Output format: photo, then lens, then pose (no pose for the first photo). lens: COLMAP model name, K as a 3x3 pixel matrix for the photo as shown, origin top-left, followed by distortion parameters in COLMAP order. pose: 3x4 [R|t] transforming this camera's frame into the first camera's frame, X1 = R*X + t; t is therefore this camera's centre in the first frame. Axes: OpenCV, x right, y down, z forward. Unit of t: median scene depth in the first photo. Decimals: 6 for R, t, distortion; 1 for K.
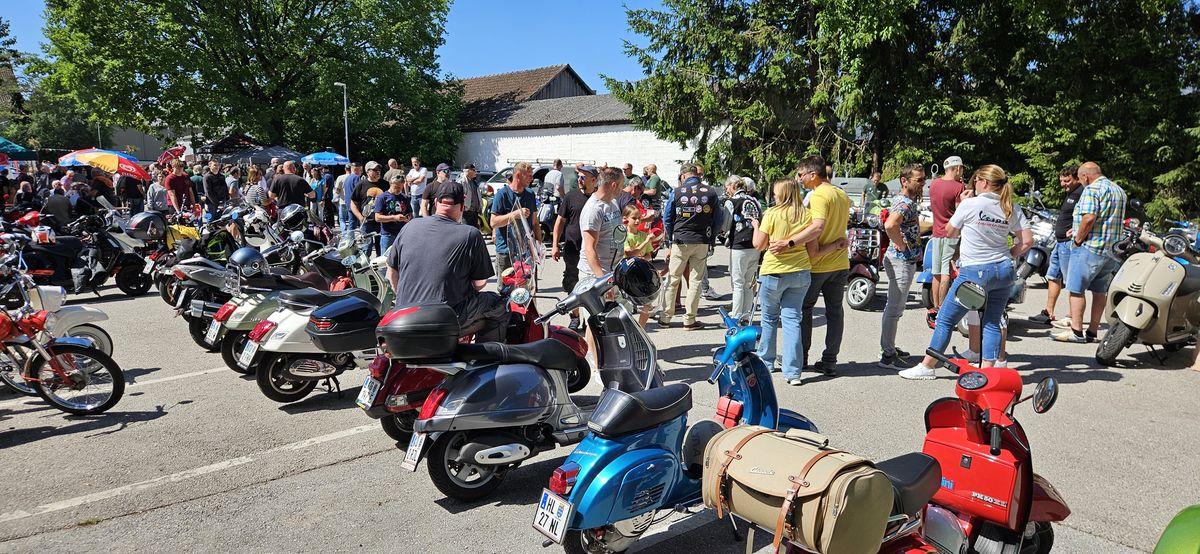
lens RADIAL K [[813.9, 0, 592.0], [0, 813.9, 286.1], [0, 0, 1]] dist [0.073093, -0.054112]
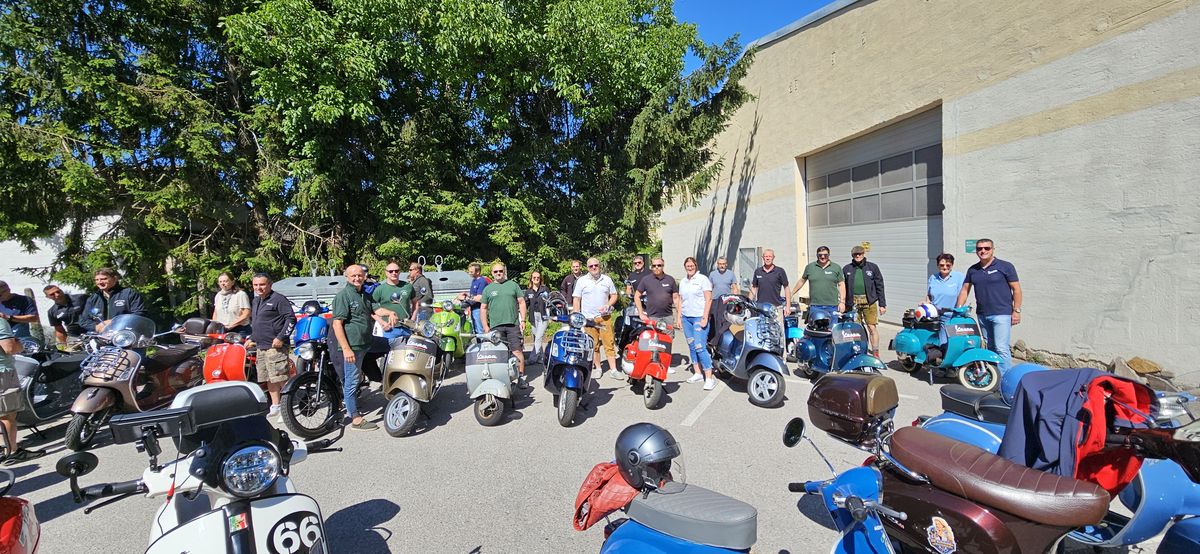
lens RADIAL K [[503.8, 0, 607.6], [0, 503.8, 277.0], [0, 0, 1]] dist [0.000098, -0.000007]
pose [[0.570785, -0.079243, 0.817267, 0.053892], [0.168650, 0.985425, -0.022238, -0.074939], [-0.803593, 0.150525, 0.575830, 0.493415]]
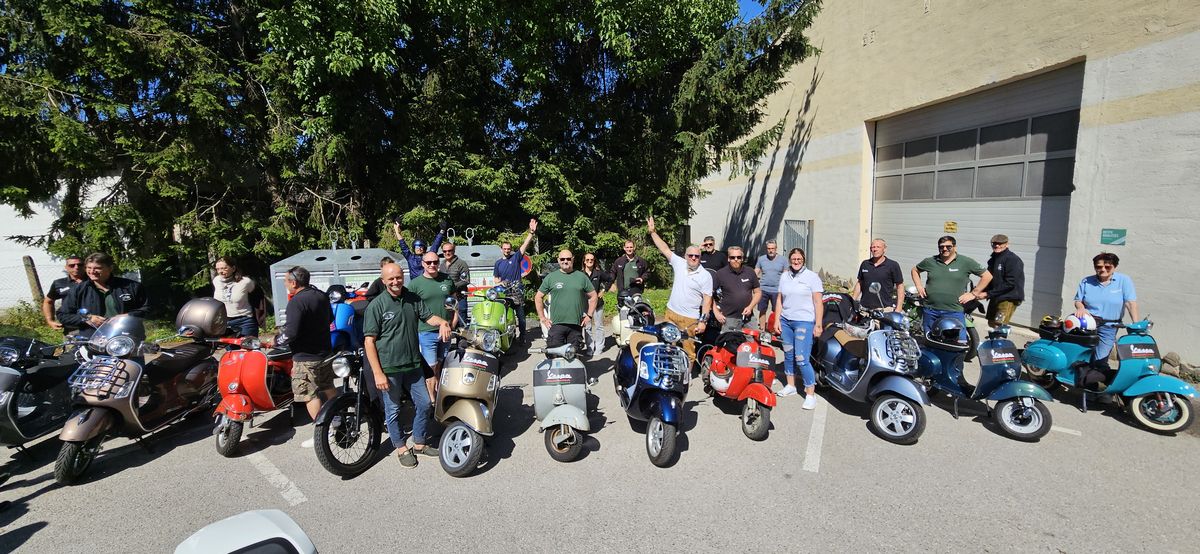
lens RADIAL K [[503.8, 0, 605.1], [0, 503.8, 277.2], [0, 0, 1]] dist [0.000098, -0.000007]
pose [[0.588255, -0.134868, 0.797350, 0.075861], [0.149883, 0.987095, 0.056384, -0.101153], [-0.794664, 0.086341, 0.600878, 0.554287]]
